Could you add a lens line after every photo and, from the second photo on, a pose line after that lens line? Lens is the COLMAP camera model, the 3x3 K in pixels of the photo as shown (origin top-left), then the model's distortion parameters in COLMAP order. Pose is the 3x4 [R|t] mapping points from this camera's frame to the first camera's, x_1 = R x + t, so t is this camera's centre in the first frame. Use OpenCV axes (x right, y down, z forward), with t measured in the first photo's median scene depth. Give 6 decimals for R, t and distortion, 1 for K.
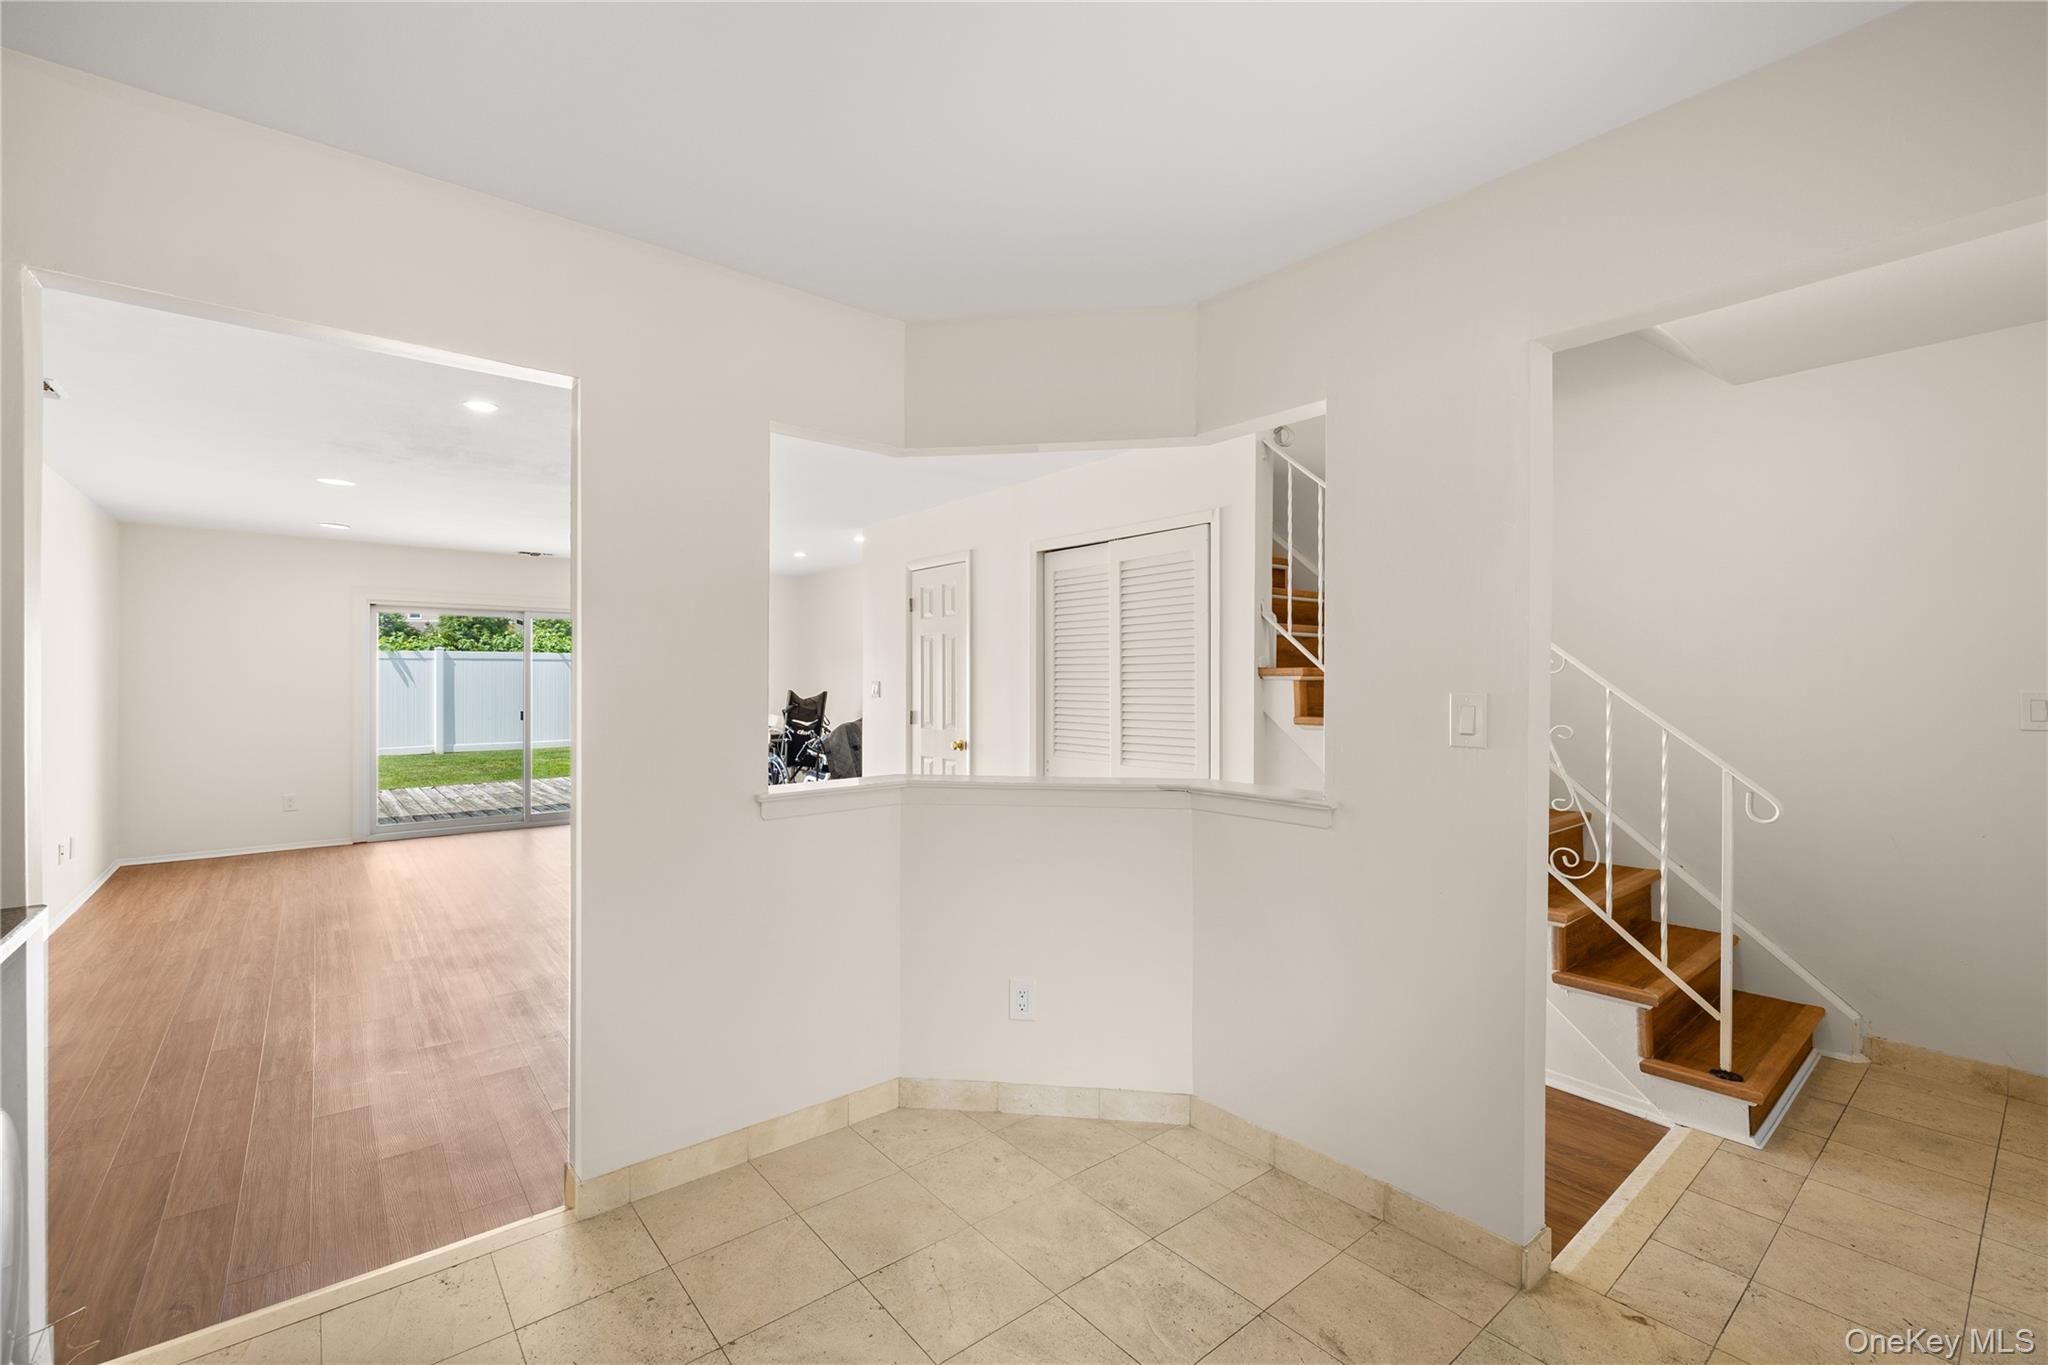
lens RADIAL K [[857.5, 0, 1007.4], [0, 857.5, 667.4], [0, 0, 1]] dist [-0.000906, -0.000252]
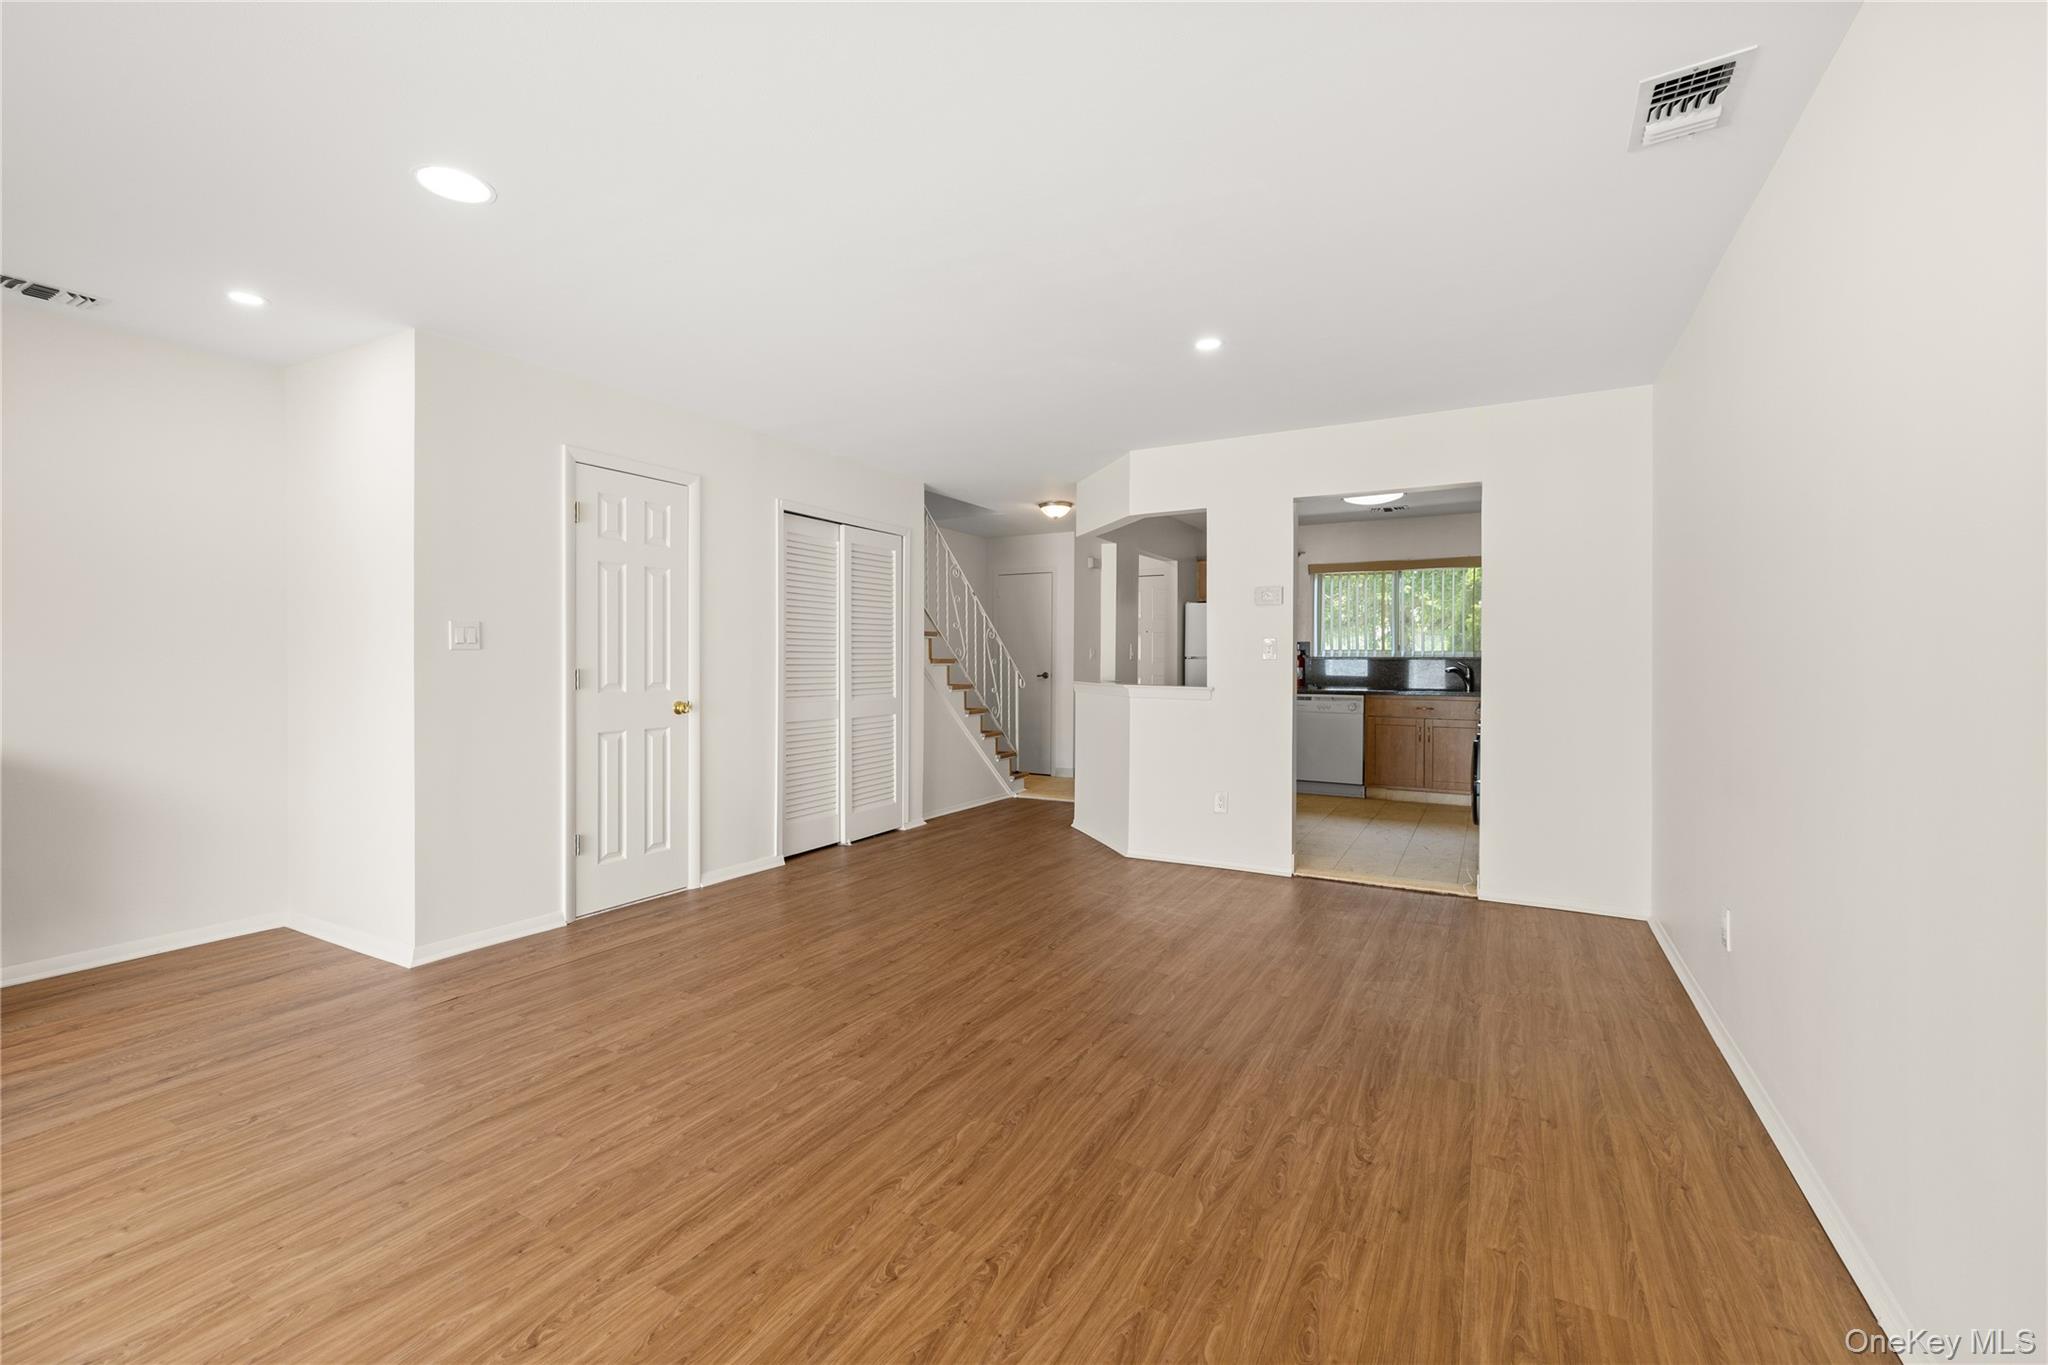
lens RADIAL K [[857.5, 0, 1007.4], [0, 857.5, 667.4], [0, 0, 1]] dist [-0.000906, -0.000252]
pose [[-0.362200, -0.008311, 0.932063, -0.698541], [-0.017101, 0.999851, 0.002270, 0.033251], [-0.931943, -0.015117, -0.362289, 0.760259]]
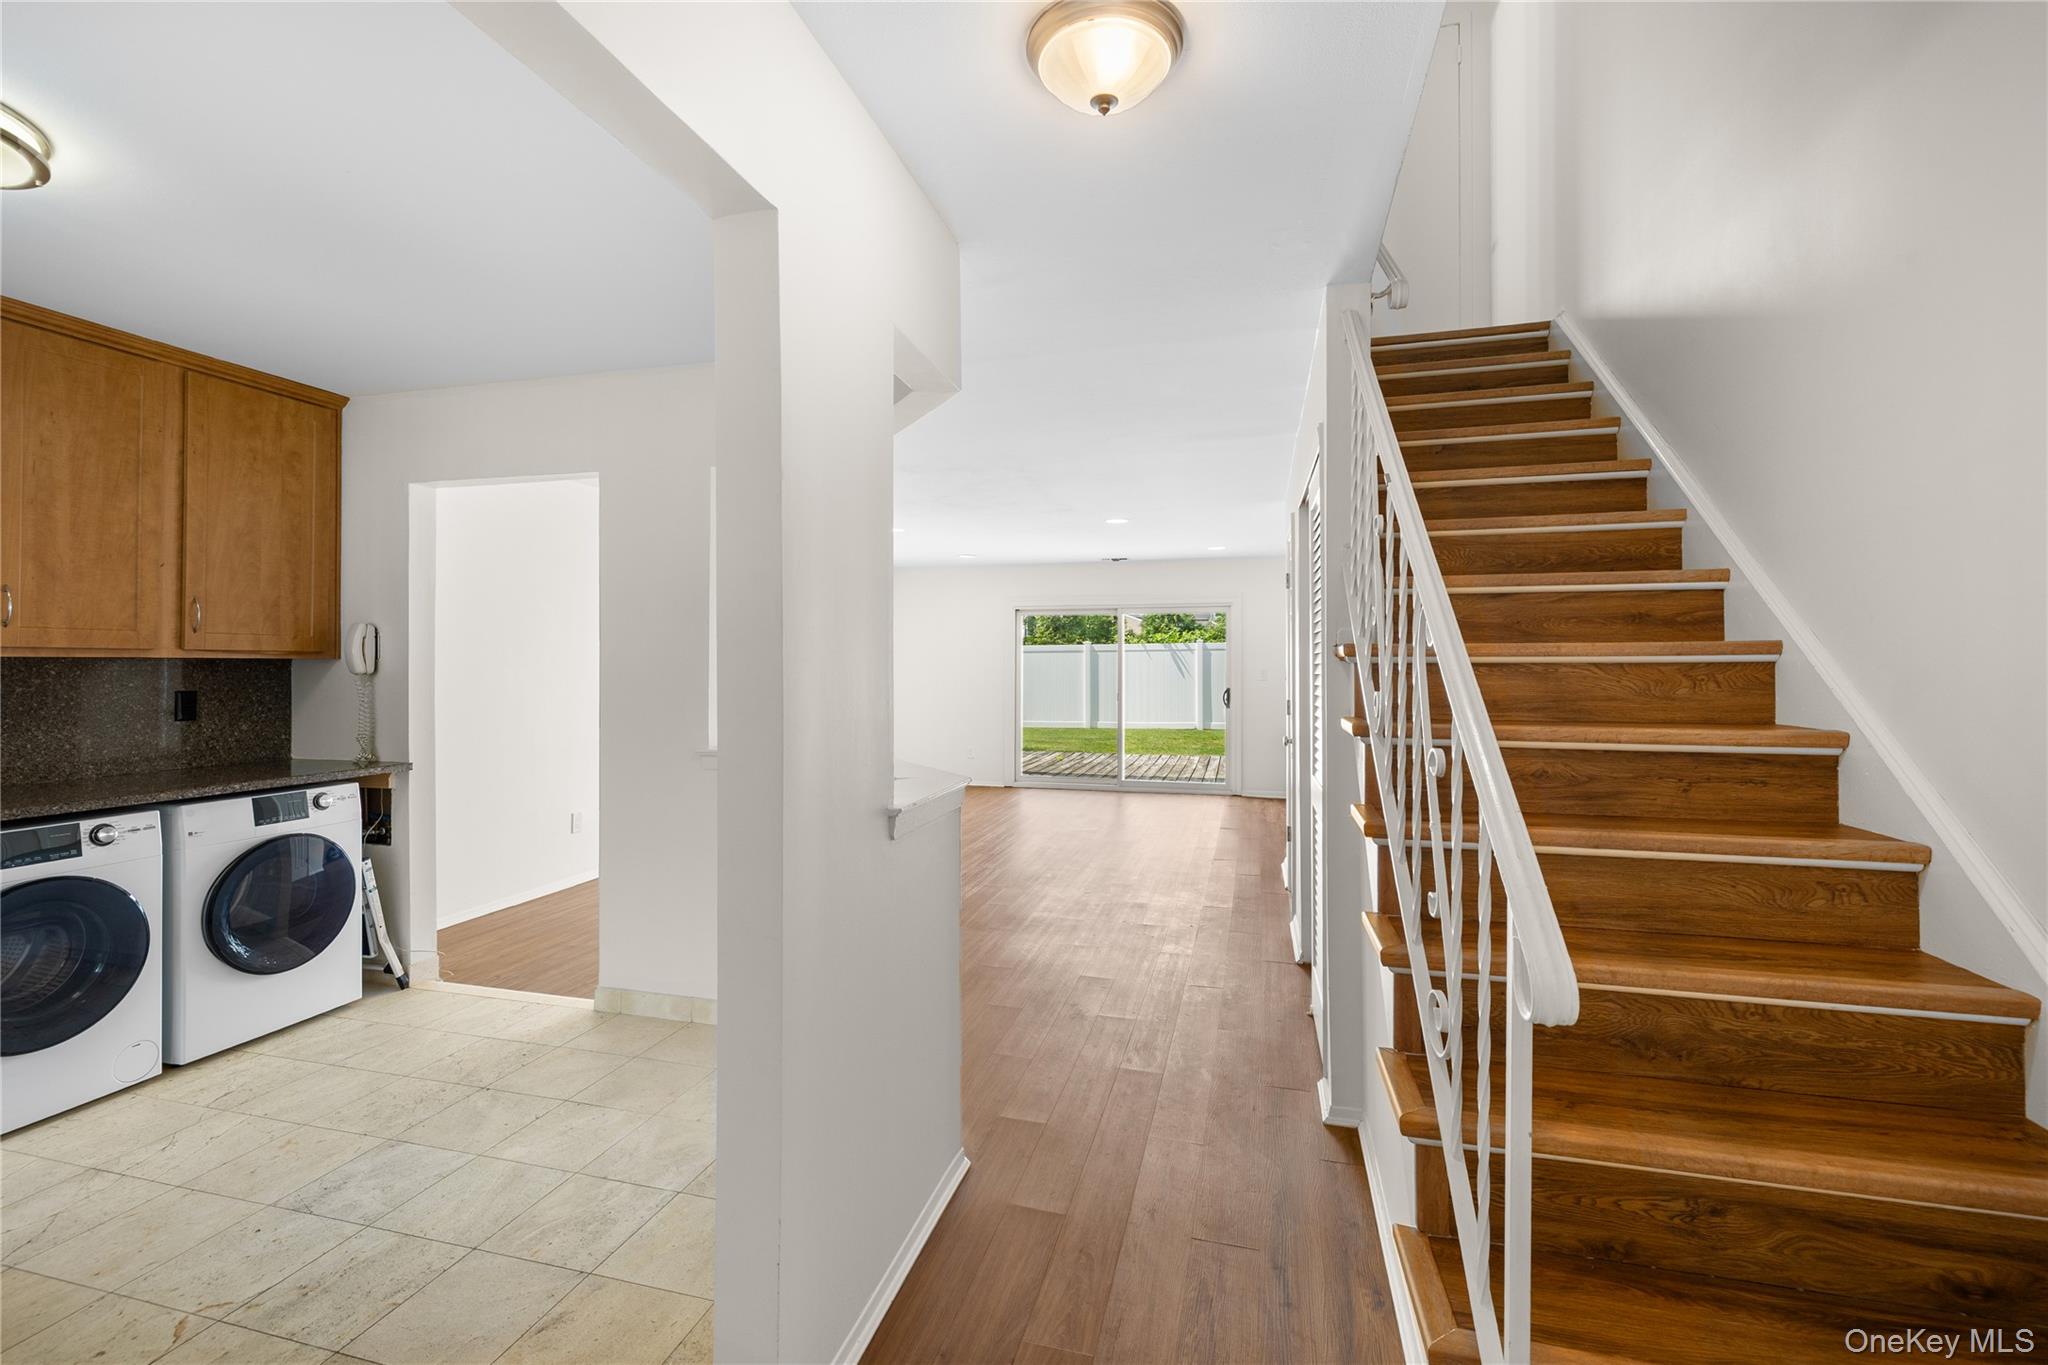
lens RADIAL K [[870.5, 0, 1024.0], [0, 870.5, 682.5], [0, 0, 1]] dist [-0.000118, -0.000090]
pose [[0.591592, 0.011854, -0.806151, 0.364317], [0.013759, 0.999598, 0.024796, 0.004226], [0.806120, -0.025761, 0.591191, 0.205567]]
